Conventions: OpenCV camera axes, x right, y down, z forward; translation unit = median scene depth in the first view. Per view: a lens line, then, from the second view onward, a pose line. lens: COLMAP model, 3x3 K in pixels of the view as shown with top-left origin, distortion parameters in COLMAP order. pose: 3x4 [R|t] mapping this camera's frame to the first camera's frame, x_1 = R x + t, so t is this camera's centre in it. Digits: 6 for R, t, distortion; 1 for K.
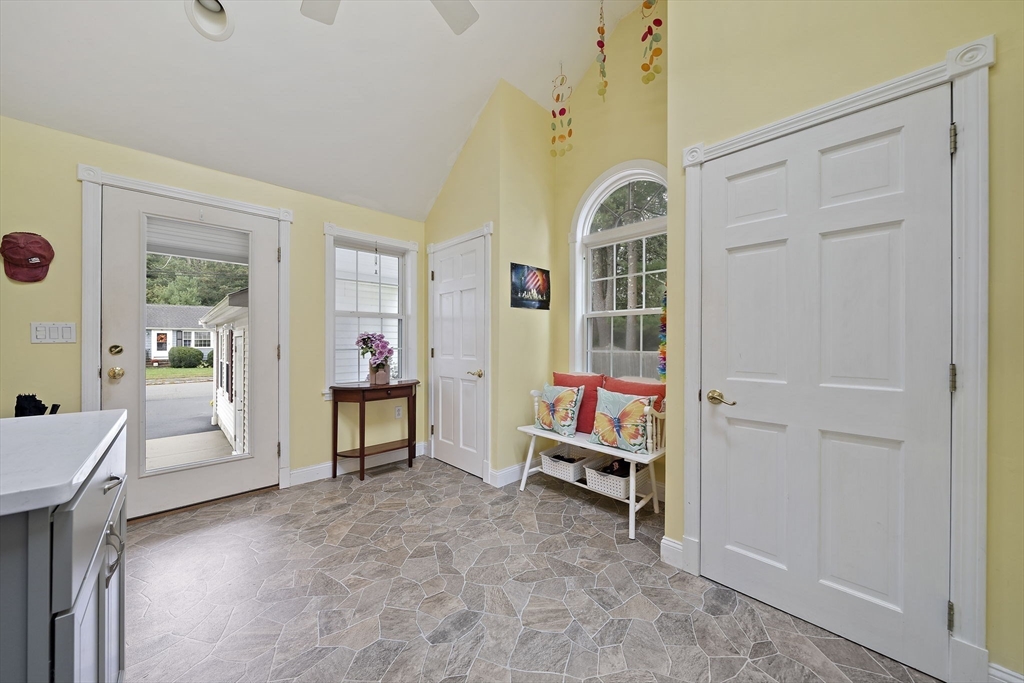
lens RADIAL K [[350.5, 0, 510.6], [0, 350.5, 348.5], [0, 0, 1]] dist [-0.001305, -0.000083]
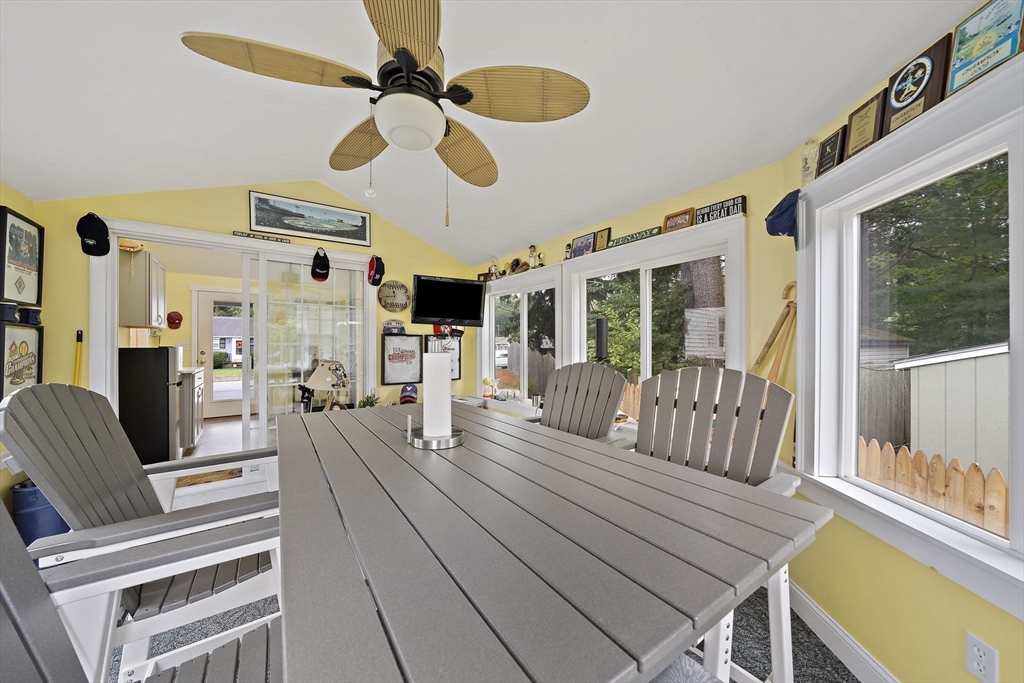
lens RADIAL K [[350.5, 0, 510.6], [0, 350.5, 348.5], [0, 0, 1]] dist [-0.001305, -0.000083]
pose [[0.991179, -0.010923, -0.132077, 0.131242], [0.010358, 0.999934, -0.004968, 0.000697], [0.132123, 0.003556, 0.991227, -0.112949]]
